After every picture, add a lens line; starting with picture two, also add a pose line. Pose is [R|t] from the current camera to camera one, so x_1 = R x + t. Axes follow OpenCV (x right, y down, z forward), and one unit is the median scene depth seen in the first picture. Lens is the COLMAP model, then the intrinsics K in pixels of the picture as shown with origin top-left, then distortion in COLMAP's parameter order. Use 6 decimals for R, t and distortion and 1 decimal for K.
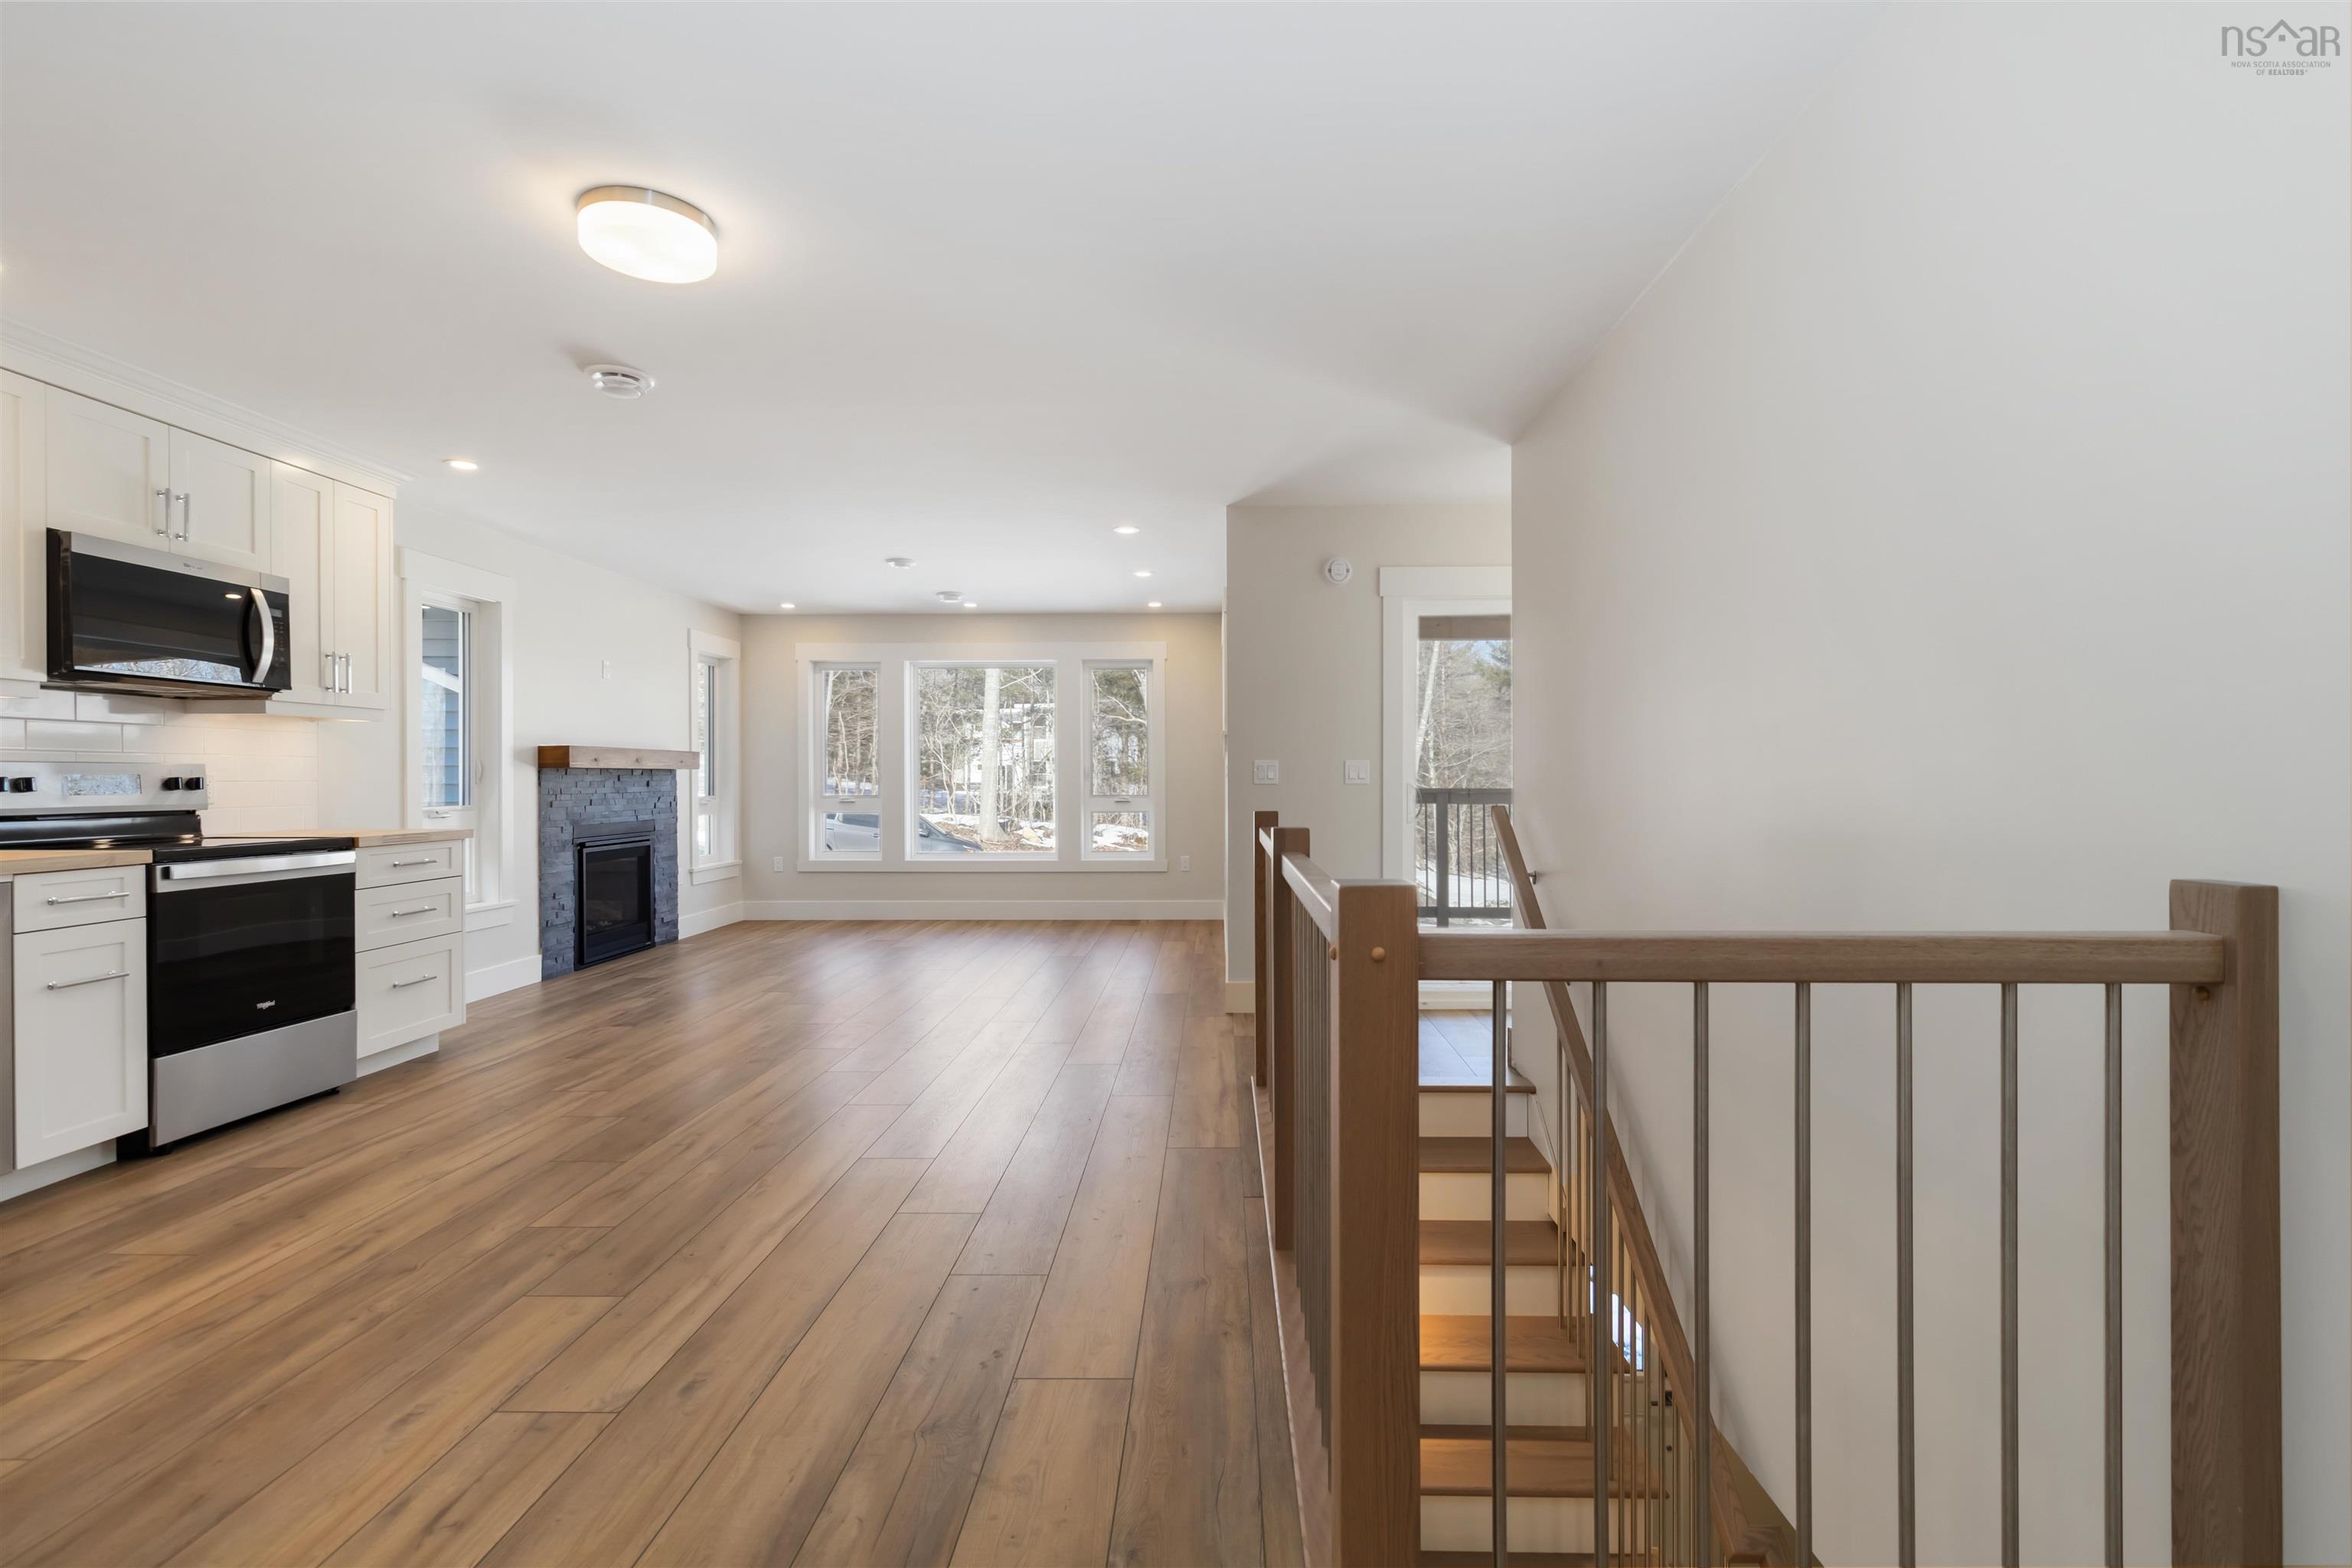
lens RADIAL K [[1089.9, 0, 1196.8], [0, 1089.9, 784.5], [0, 0, 1]] dist [0.006004, -0.000297]
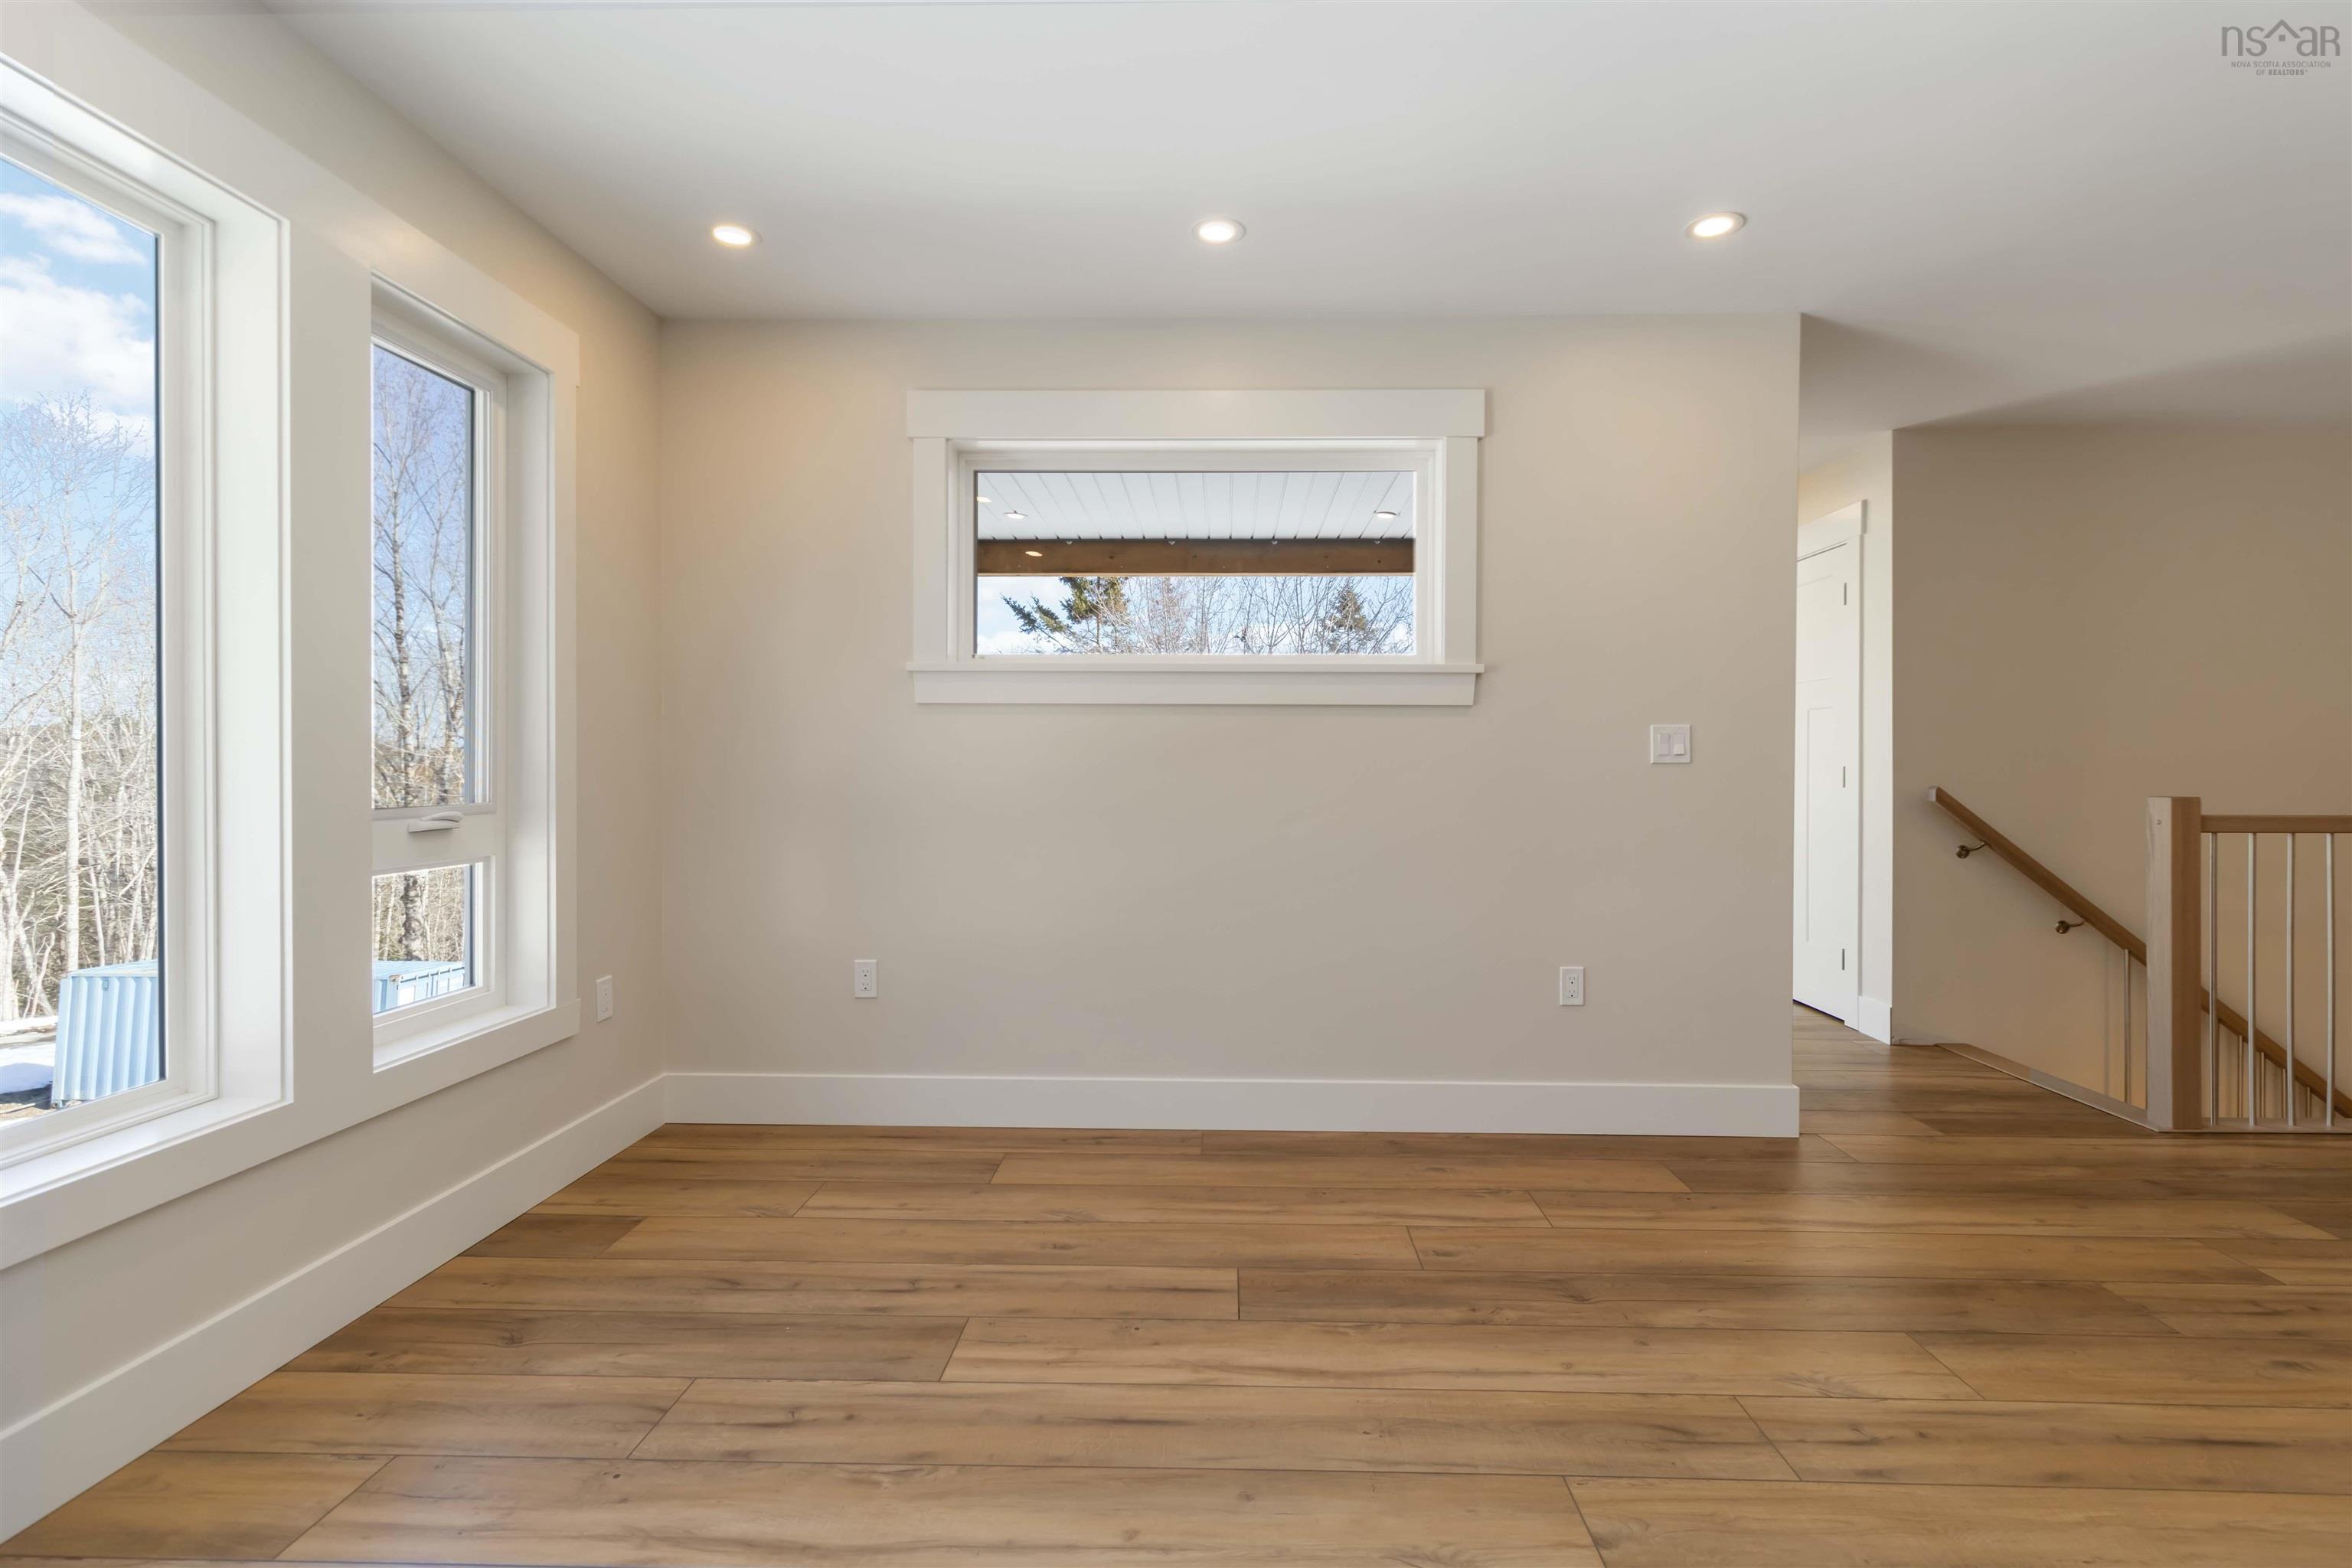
lens RADIAL K [[1089.9, 0, 1196.8], [0, 1089.9, 776.6], [0, 0, 1]] dist [0.006004, -0.000297]
pose [[0.003075, -0.008595, 0.999958, -0.766068], [0.001719, 0.999962, 0.008589, 0.001155], [-0.999994, 0.001692, 0.003090, 1.732877]]
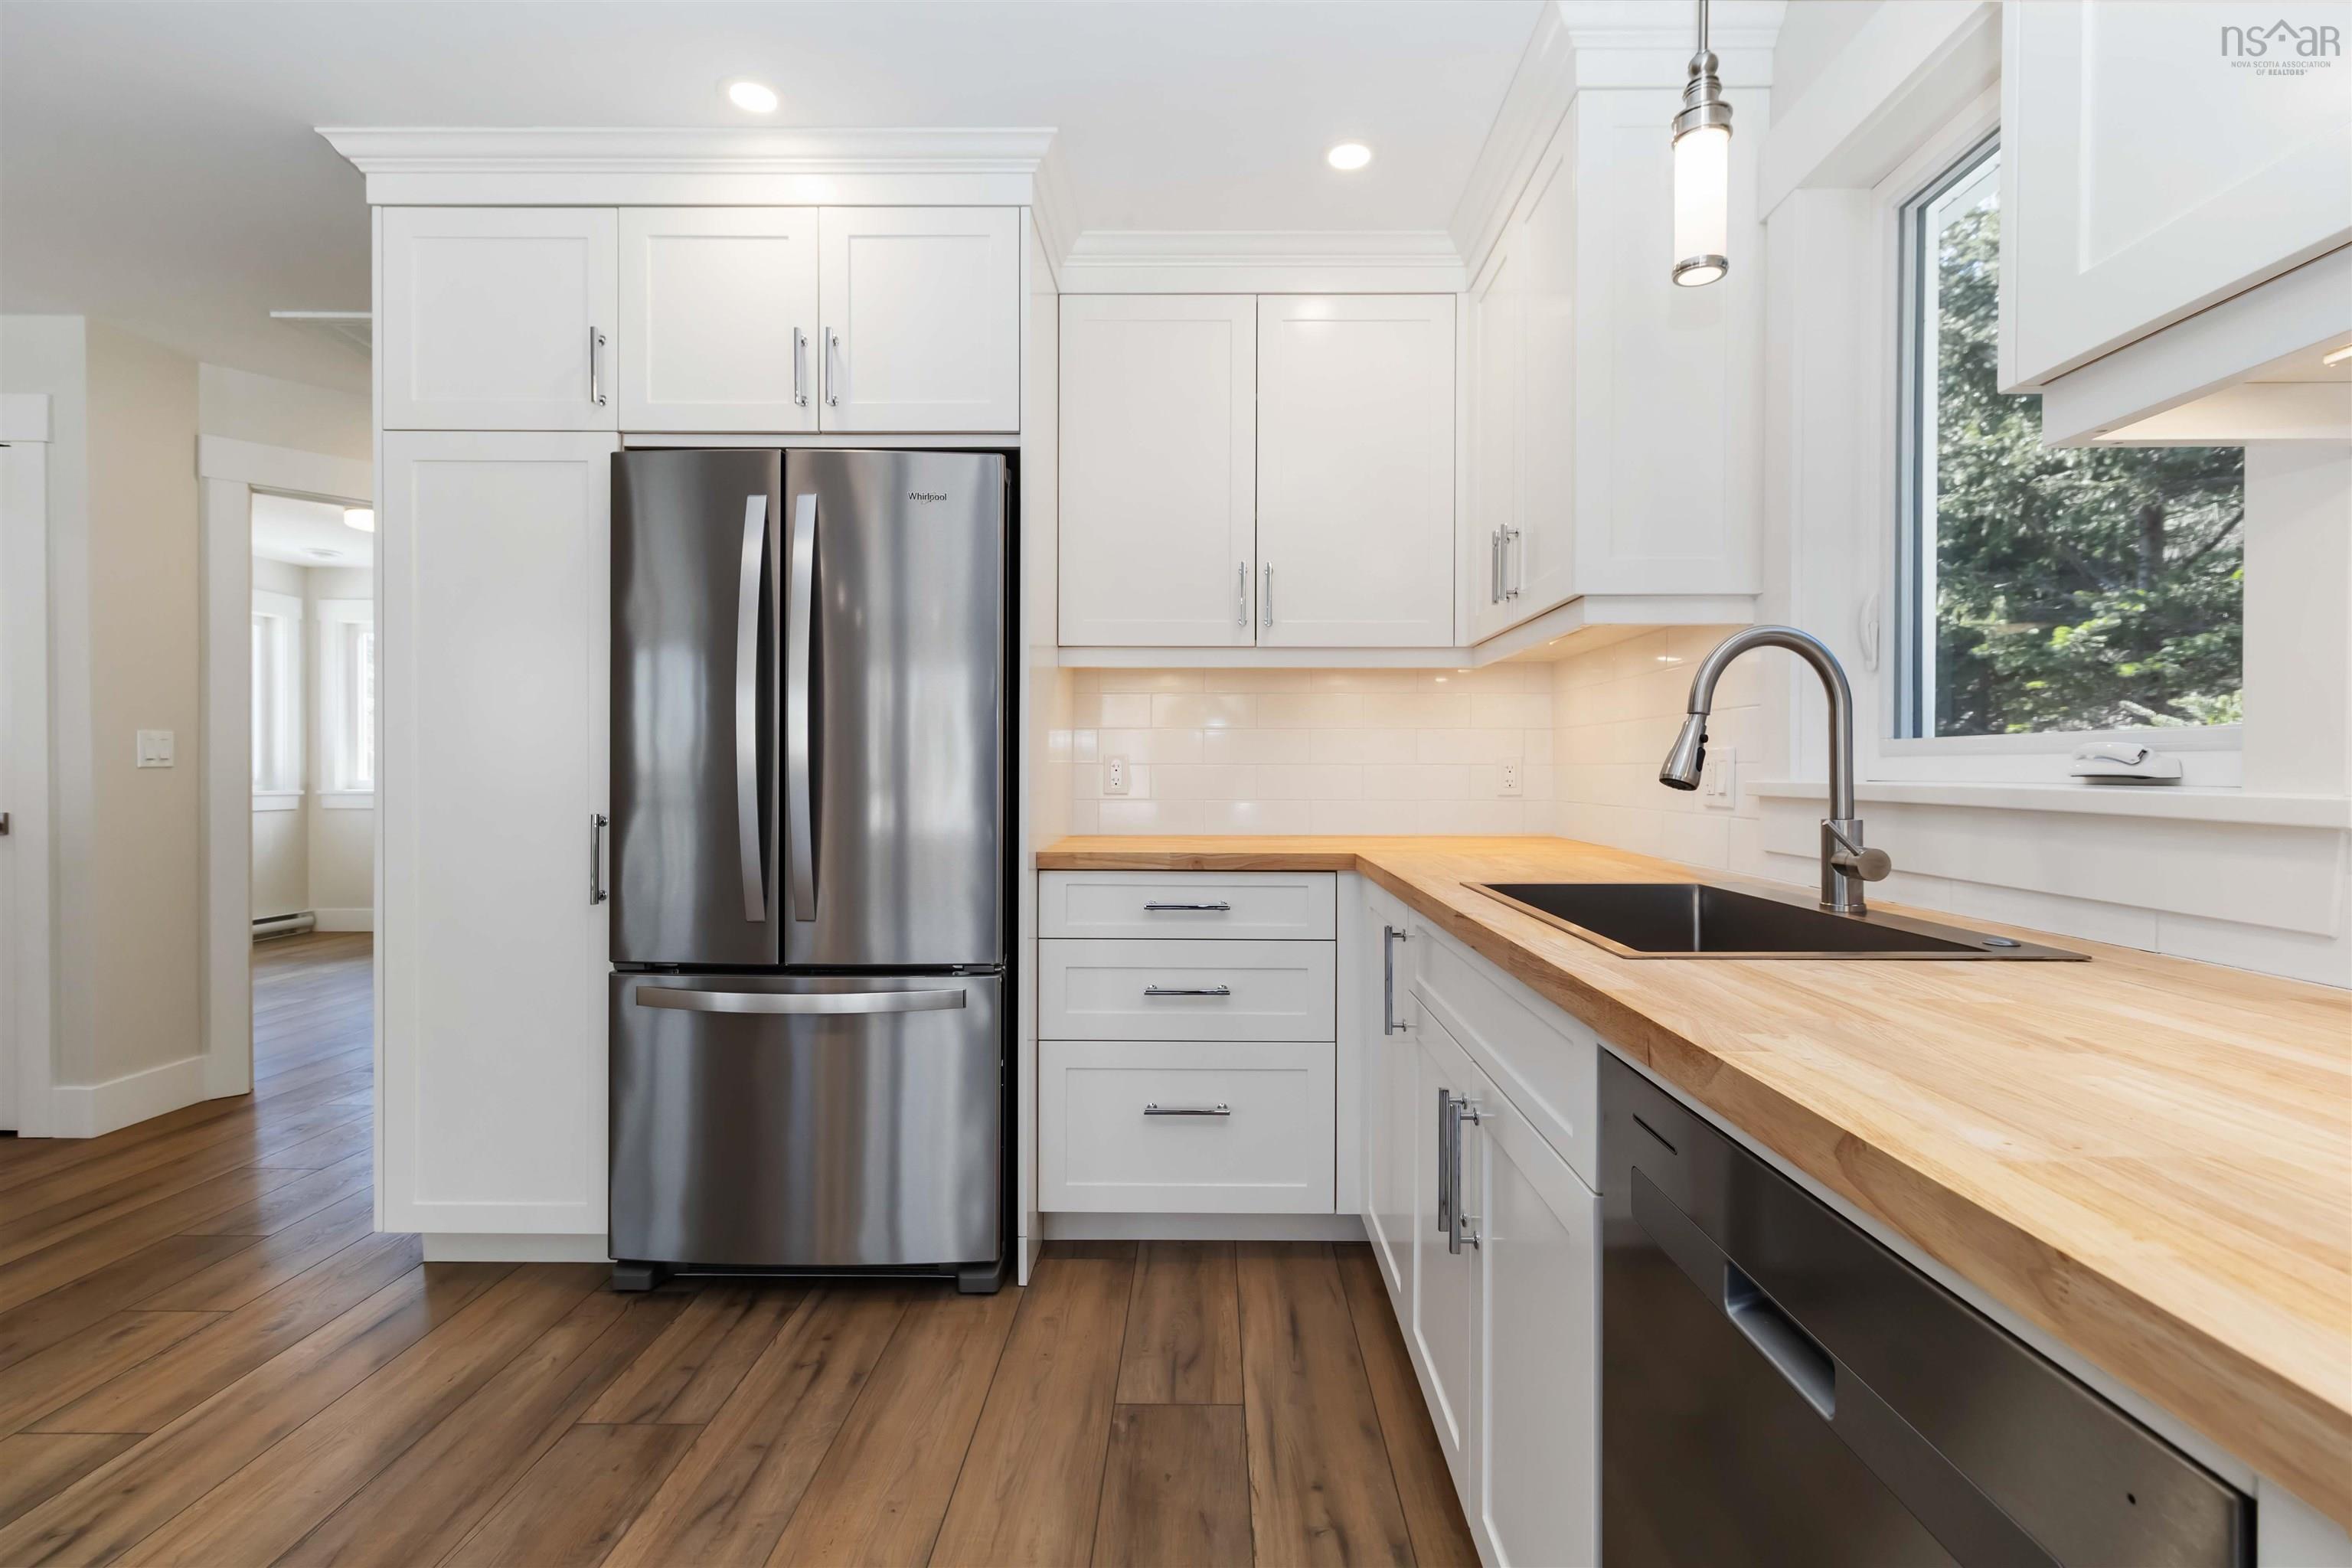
lens RADIAL K [[1089.9, 0, 1199.6], [0, 1089.9, 779.6], [0, 0, 1]] dist [0.006004, -0.000297]
pose [[-0.999917, -0.001935, -0.012743, -0.686791], [-0.002099, 0.999915, 0.012904, 0.002058], [0.012717, 0.012929, -0.999836, 0.810298]]
